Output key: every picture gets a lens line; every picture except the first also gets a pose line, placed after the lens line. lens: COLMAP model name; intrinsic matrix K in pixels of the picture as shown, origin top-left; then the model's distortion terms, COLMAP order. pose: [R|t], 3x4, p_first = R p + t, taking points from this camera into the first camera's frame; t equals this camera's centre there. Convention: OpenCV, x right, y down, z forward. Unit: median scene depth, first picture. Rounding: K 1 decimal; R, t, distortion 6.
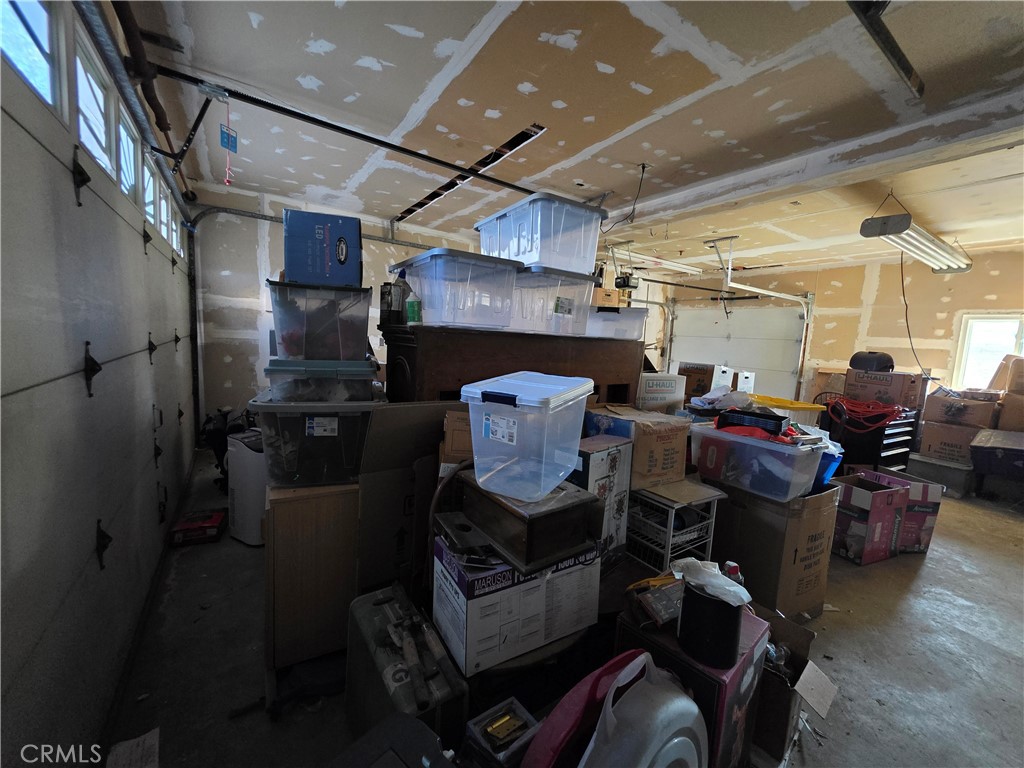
lens RADIAL K [[407.2, 0, 512.5], [0, 407.2, 379.9], [0, 0, 1]] dist [0.000447, 0.000100]
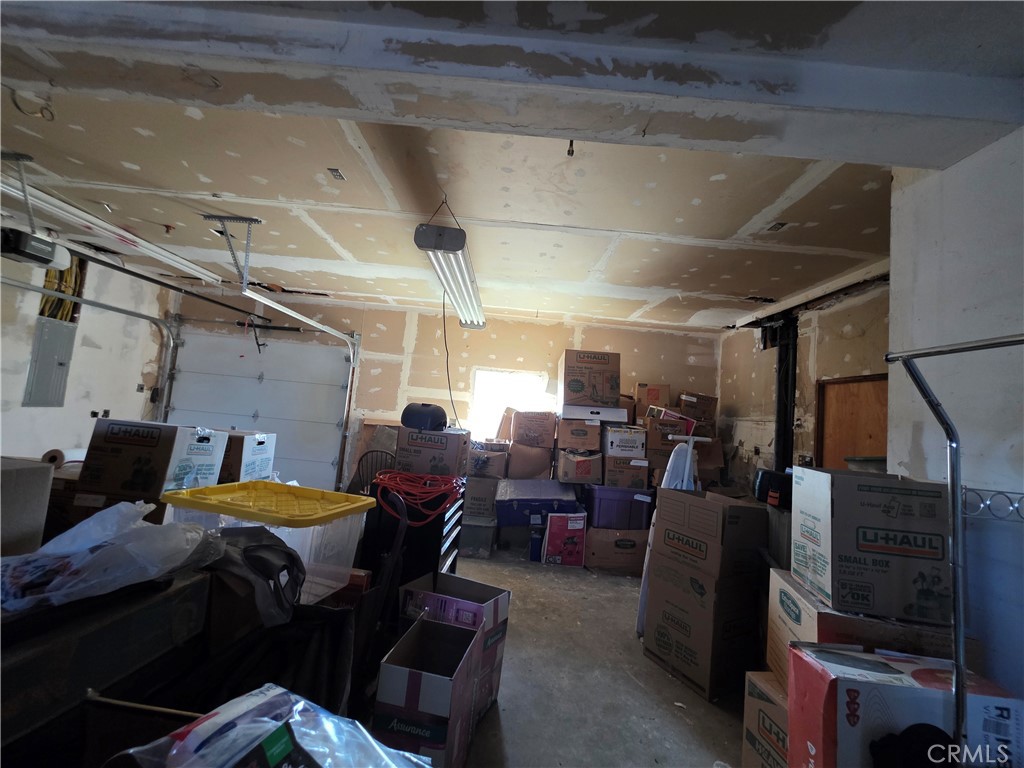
lens RADIAL K [[407.2, 0, 512.5], [0, 407.2, 379.9], [0, 0, 1]] dist [0.000447, 0.000100]
pose [[0.546239, 0.063168, 0.835244, 0.236809], [0.029669, 0.995068, -0.094658, -0.025766], [-0.837104, 0.076487, 0.541671, 0.316303]]
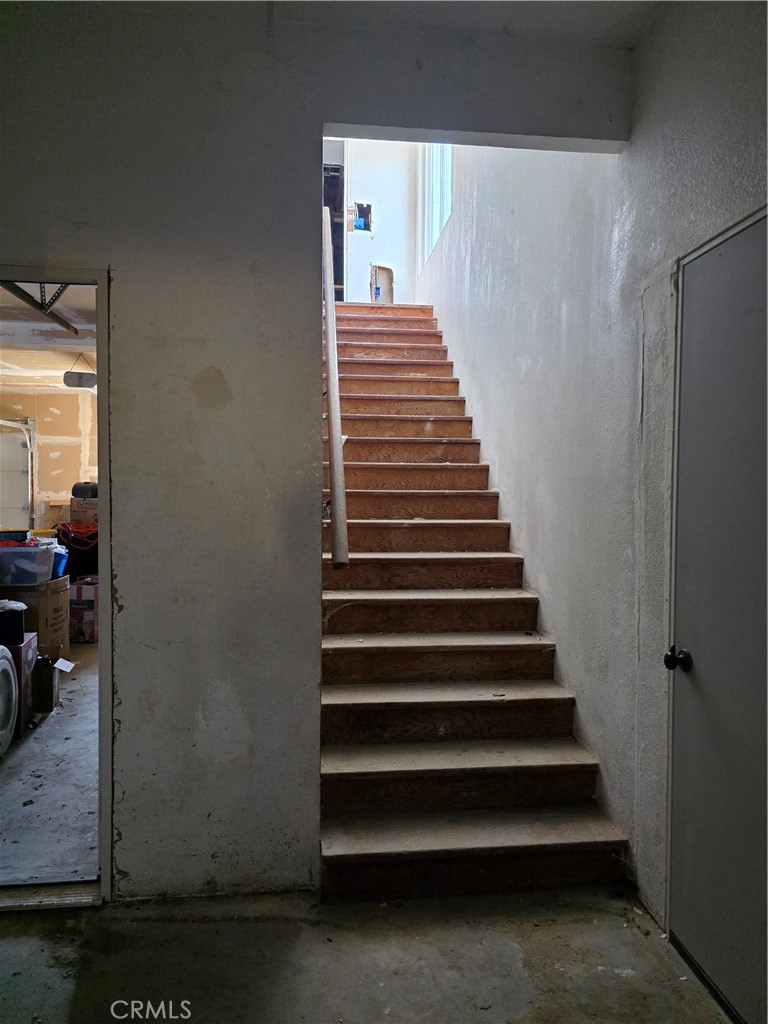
lens RADIAL K [[683.1, 0, 387.6], [0, 683.1, 511.5], [0, 0, 1]] dist [0.031694, -0.002955]
pose [[0.454327, -0.082580, 0.886999, -0.340078], [0.111563, 0.993130, 0.035318, 0.029620], [-0.883822, 0.082910, 0.460418, -0.468591]]
